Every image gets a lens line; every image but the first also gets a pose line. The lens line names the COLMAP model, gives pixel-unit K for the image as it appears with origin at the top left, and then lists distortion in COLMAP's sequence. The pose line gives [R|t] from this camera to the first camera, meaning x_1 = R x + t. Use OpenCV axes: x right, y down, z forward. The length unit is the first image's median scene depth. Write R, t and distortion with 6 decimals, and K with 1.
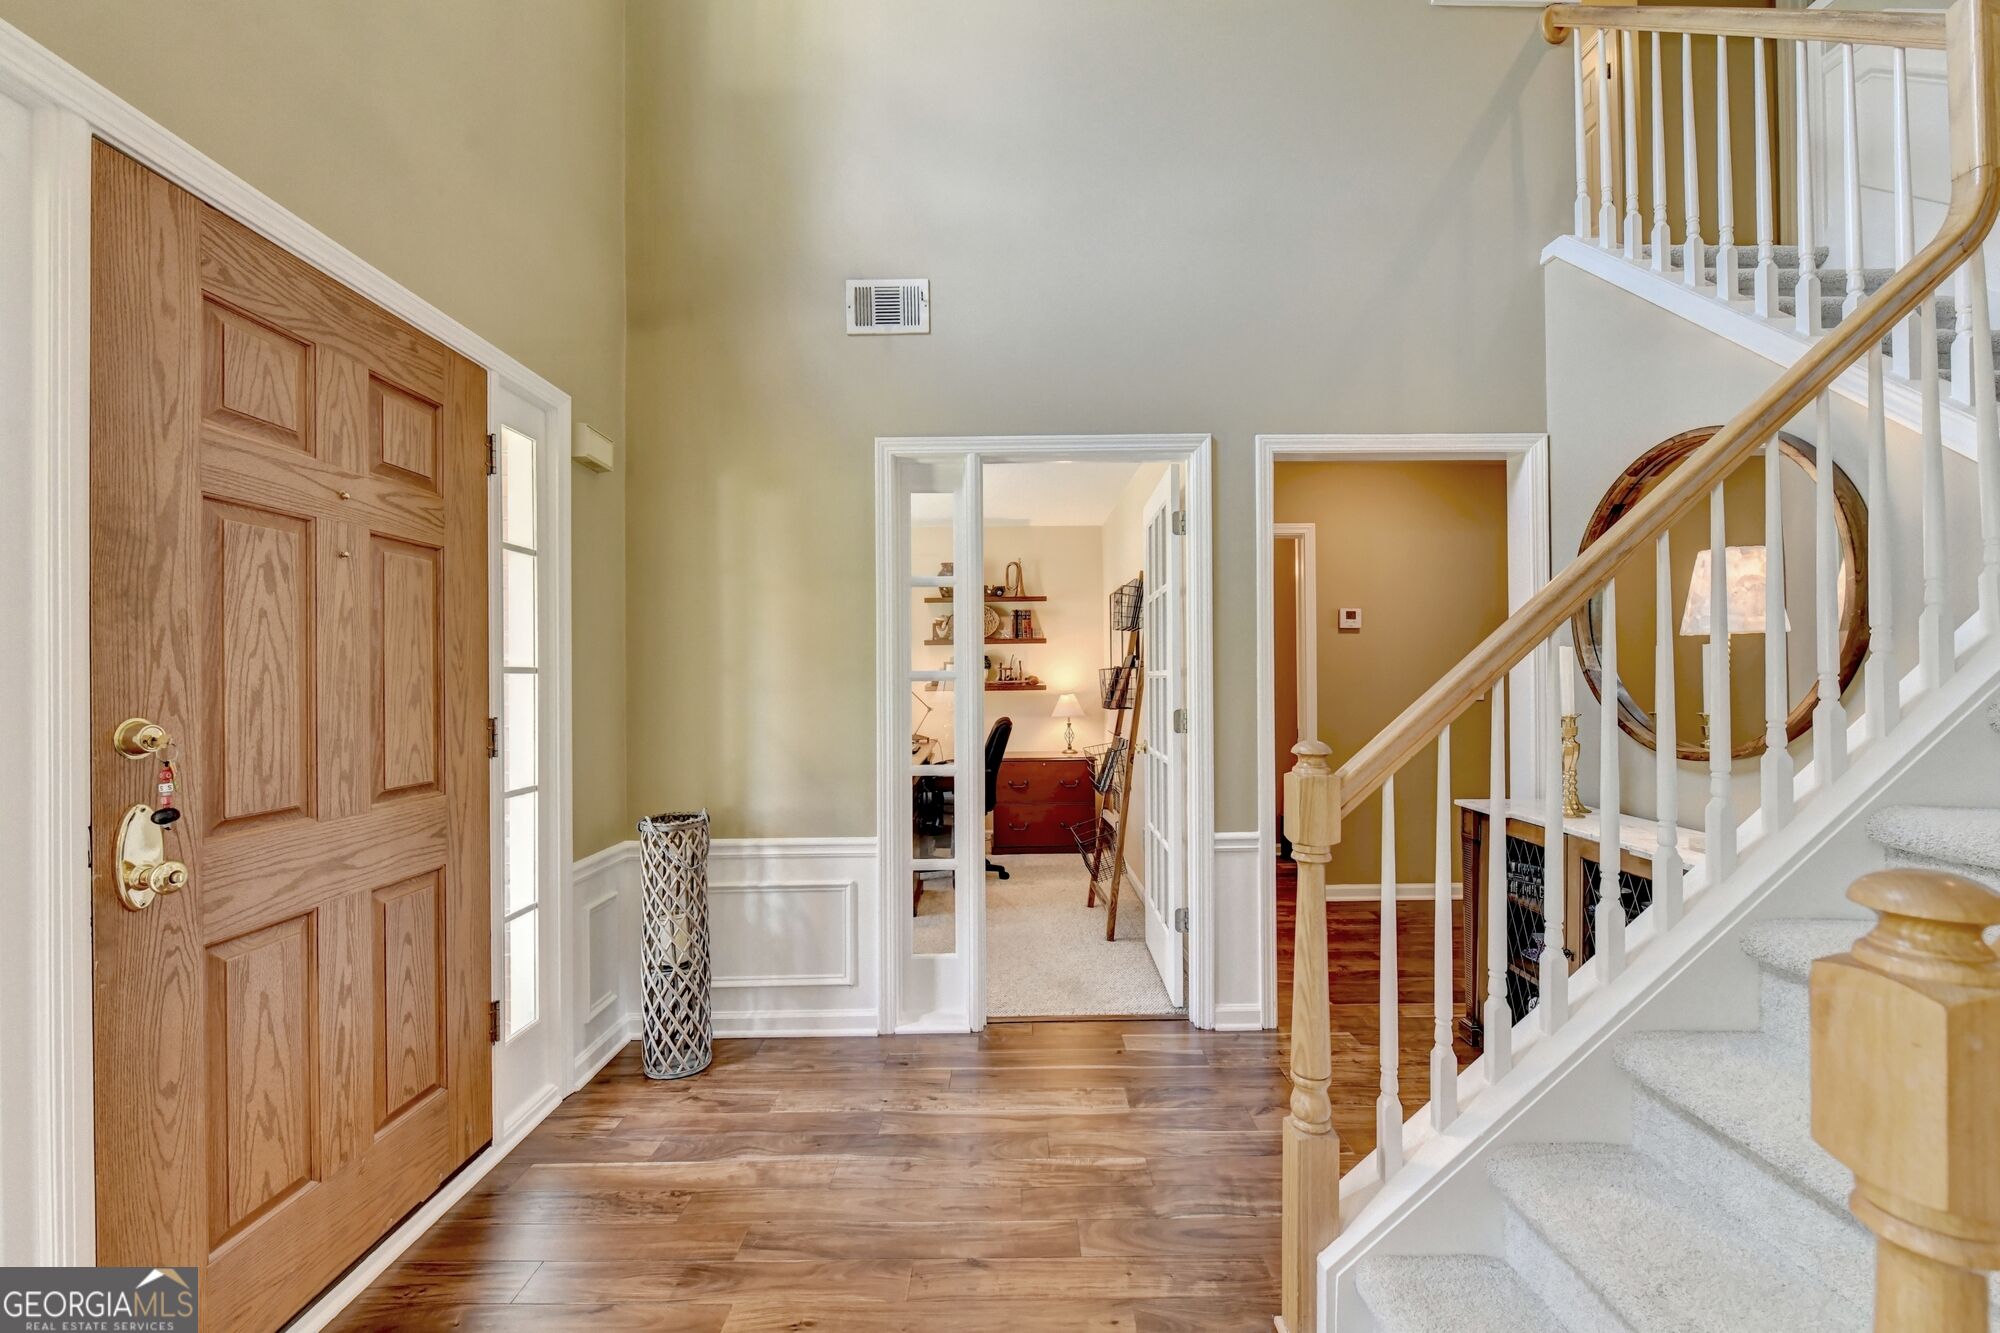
lens RADIAL K [[815.8, 0, 1017.5], [0, 815.8, 679.2], [0, 0, 1]] dist [-0.002631, -0.000585]
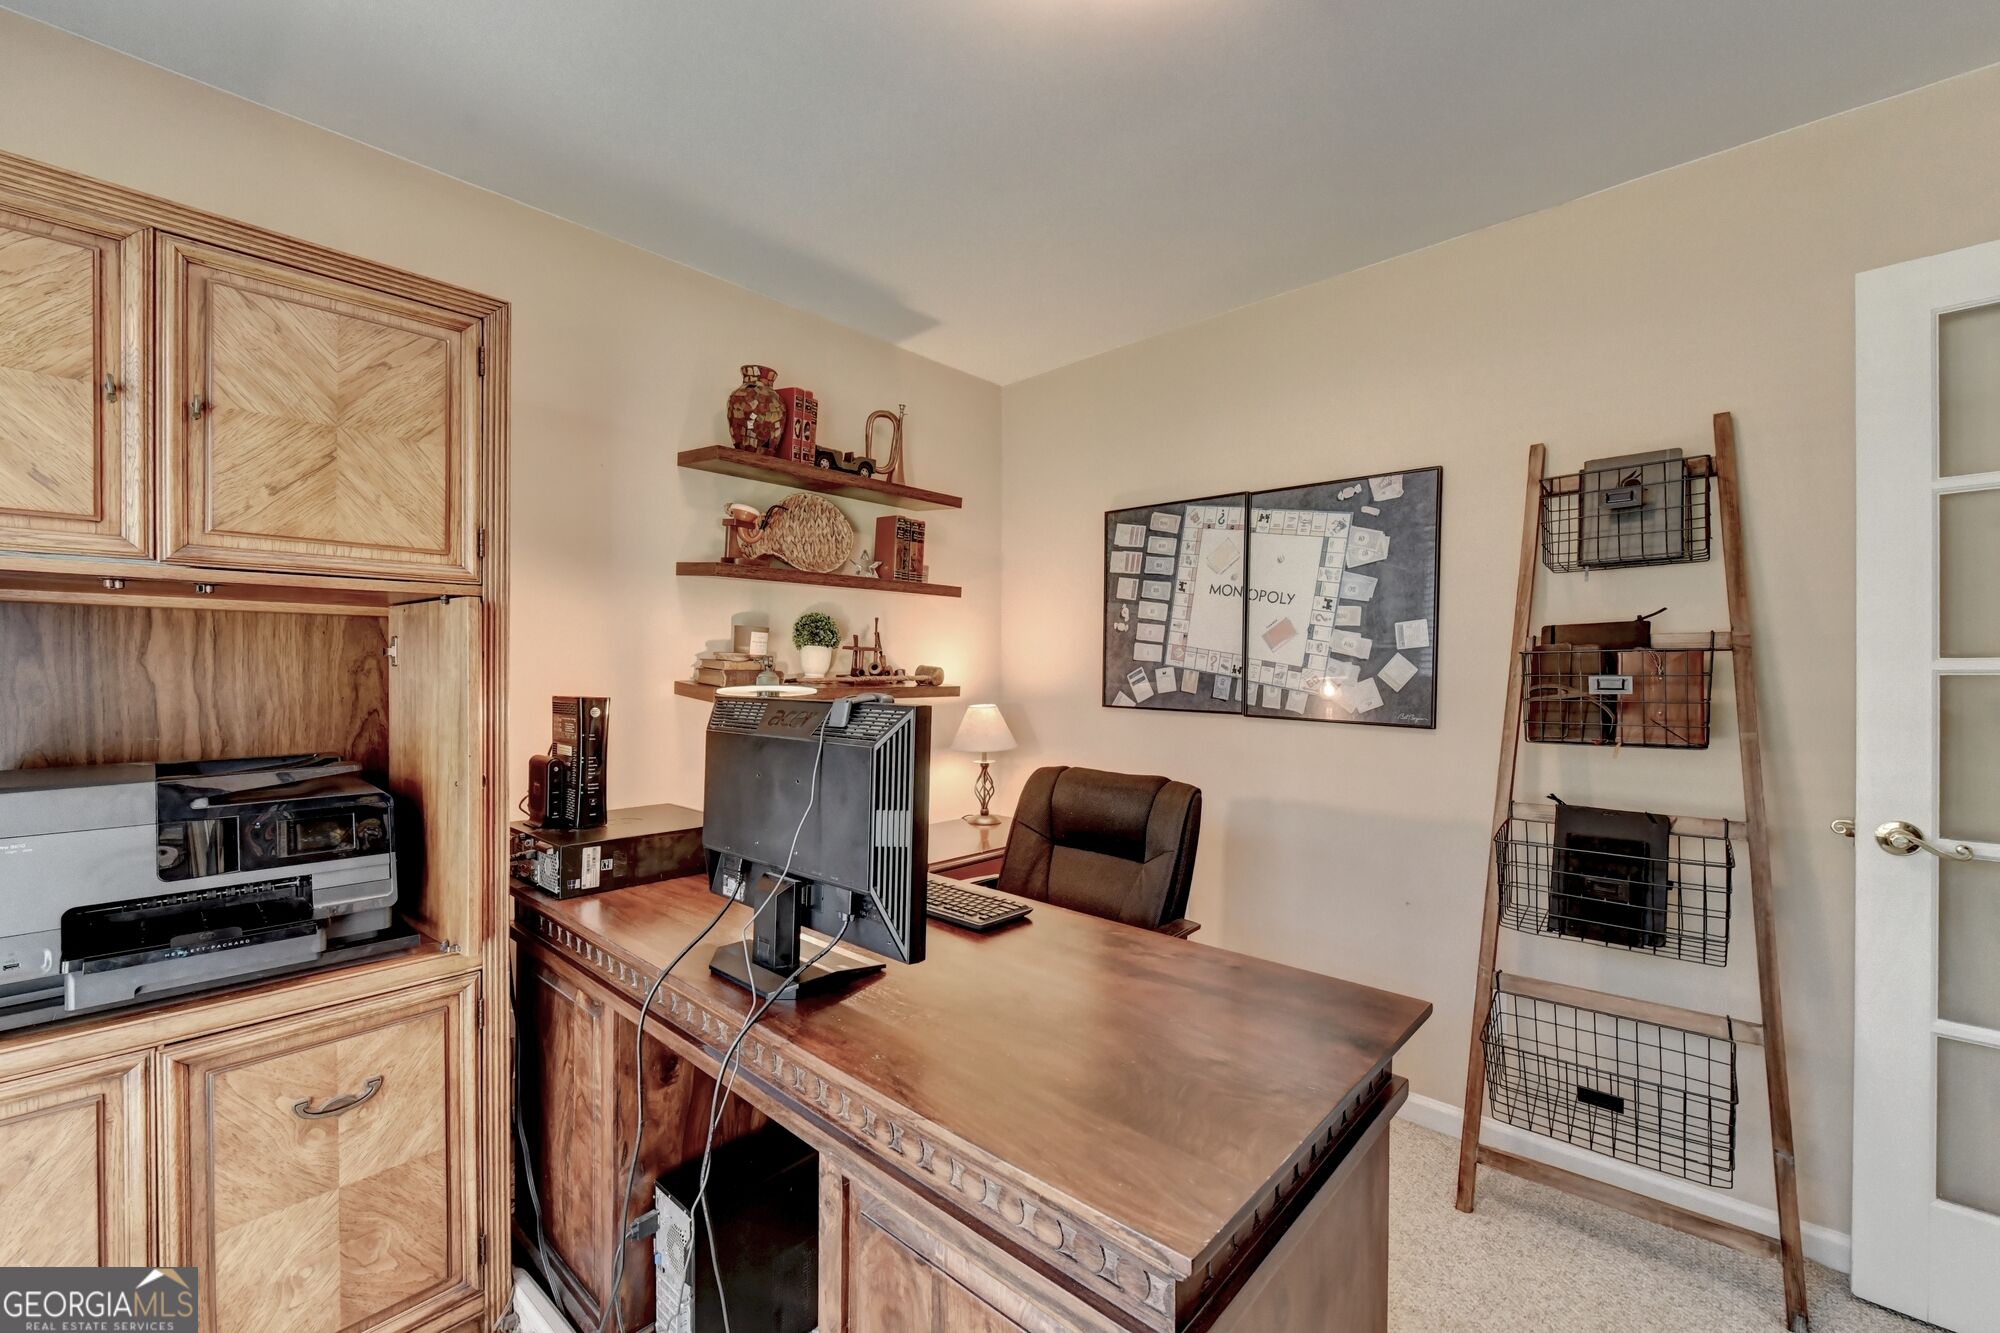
lens RADIAL K [[815.8, 0, 1017.5], [0, 815.8, 679.2], [0, 0, 1]] dist [-0.002631, -0.000585]
pose [[0.687036, 0.005104, 0.726605, -1.016054], [-0.007281, 0.999973, -0.000140, 0.012786], [-0.726587, -0.005195, 0.687055, 2.323780]]
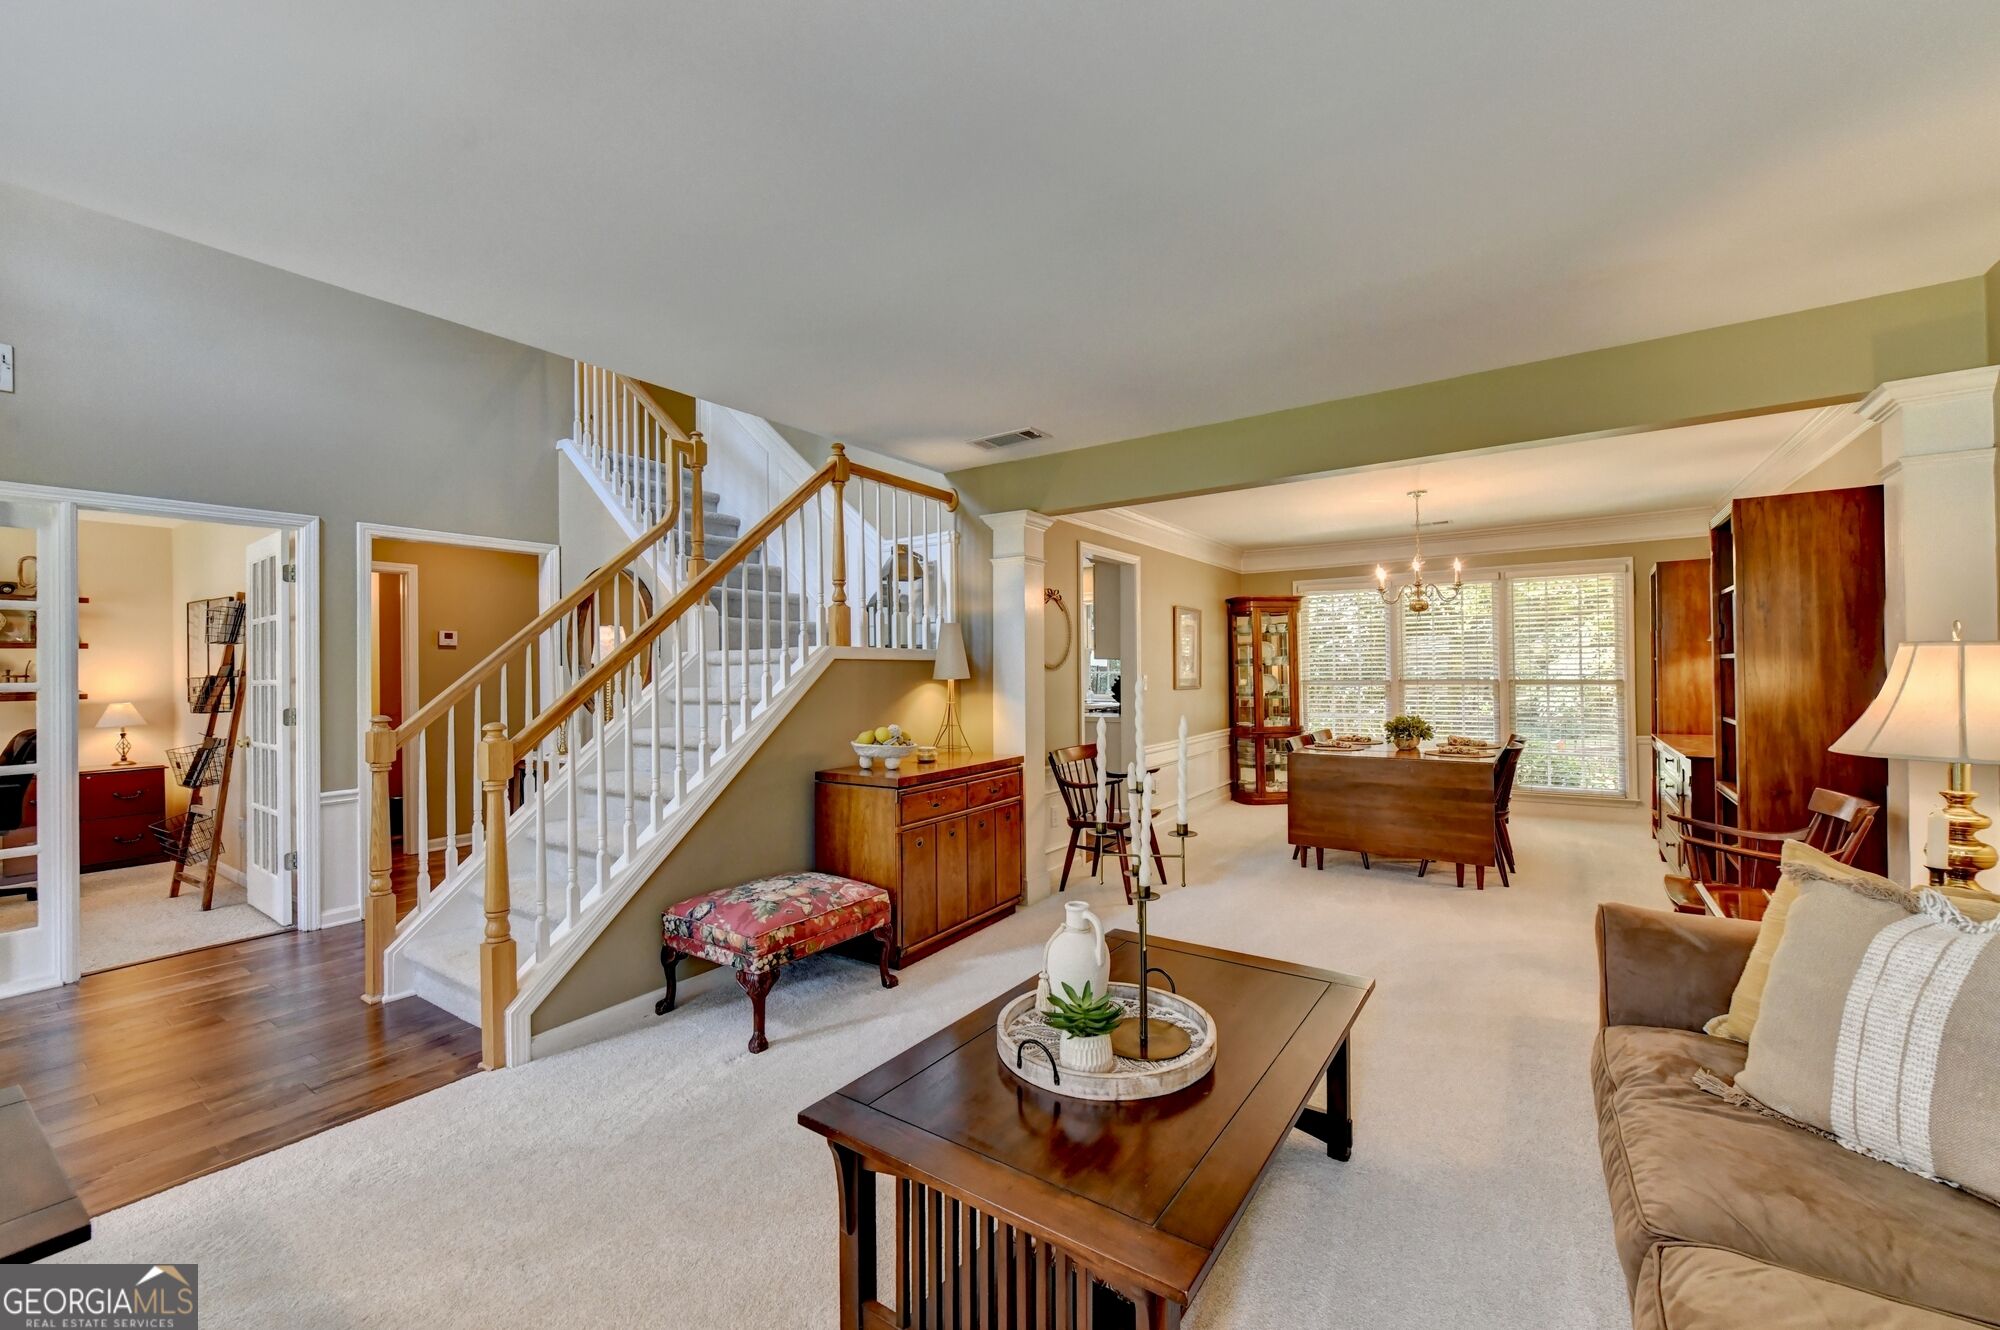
lens RADIAL K [[801.1, 0, 1008.6], [0, 801.1, 663.2], [0, 0, 1]] dist [-0.008117, -0.000102]
pose [[0.576986, 0.007684, 0.816718, -0.346405], [0.009360, 0.999828, -0.016019, -0.011164], [-0.816700, 0.016887, 0.576815, -1.347380]]
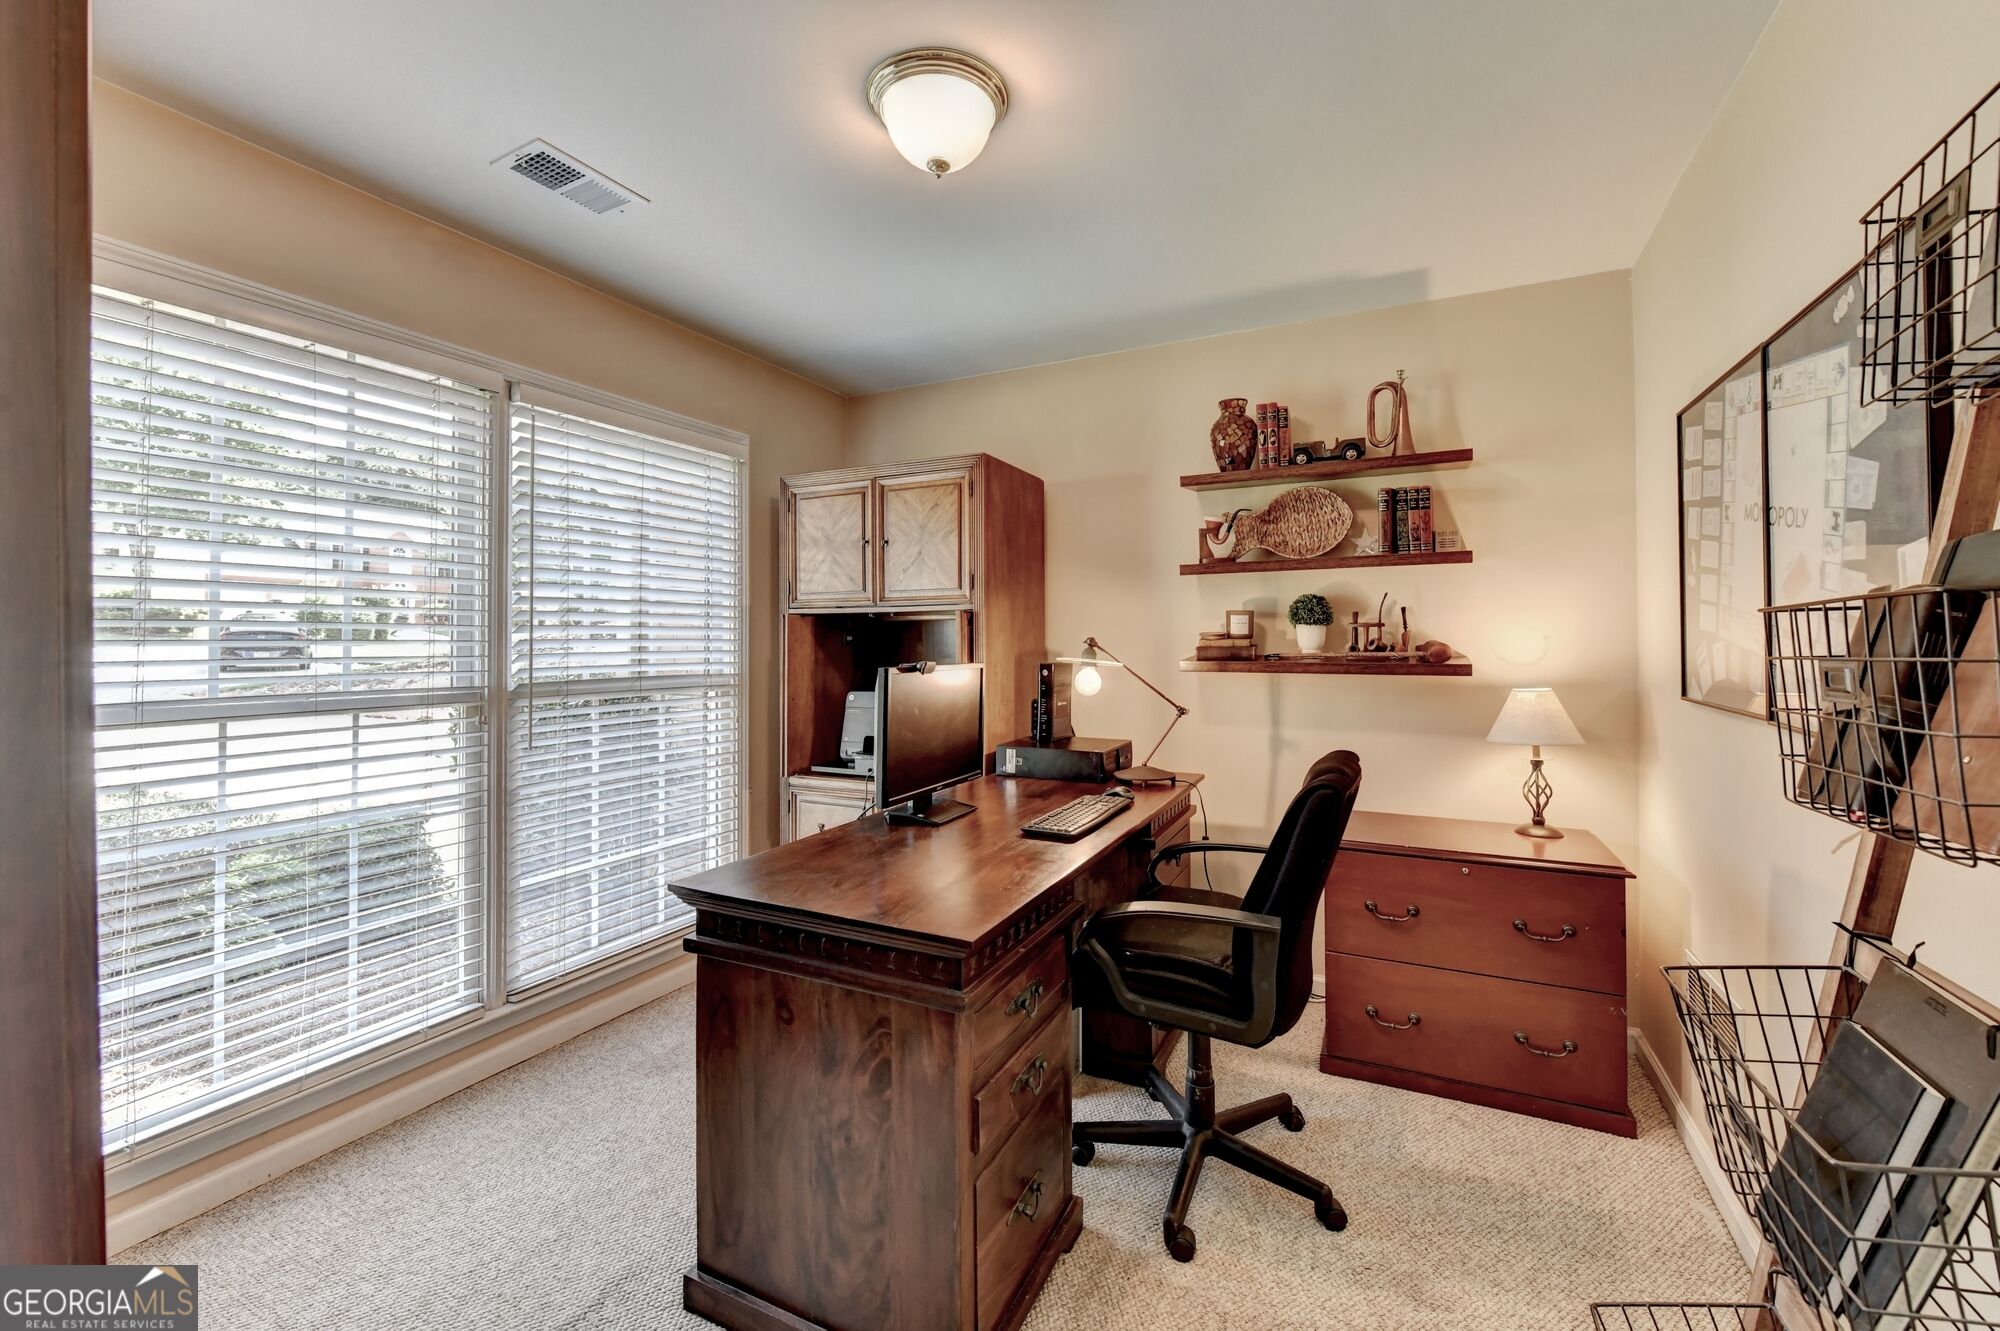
lens RADIAL K [[824.8, 0, 1013.7], [0, 824.8, 634.1], [0, 0, 1]] dist [-0.000591, -0.000073]
pose [[0.886383, 0.002403, -0.462947, 0.082585], [-0.008792, 0.999894, -0.011644, -0.002761], [0.462870, 0.014391, 0.886310, 1.873926]]
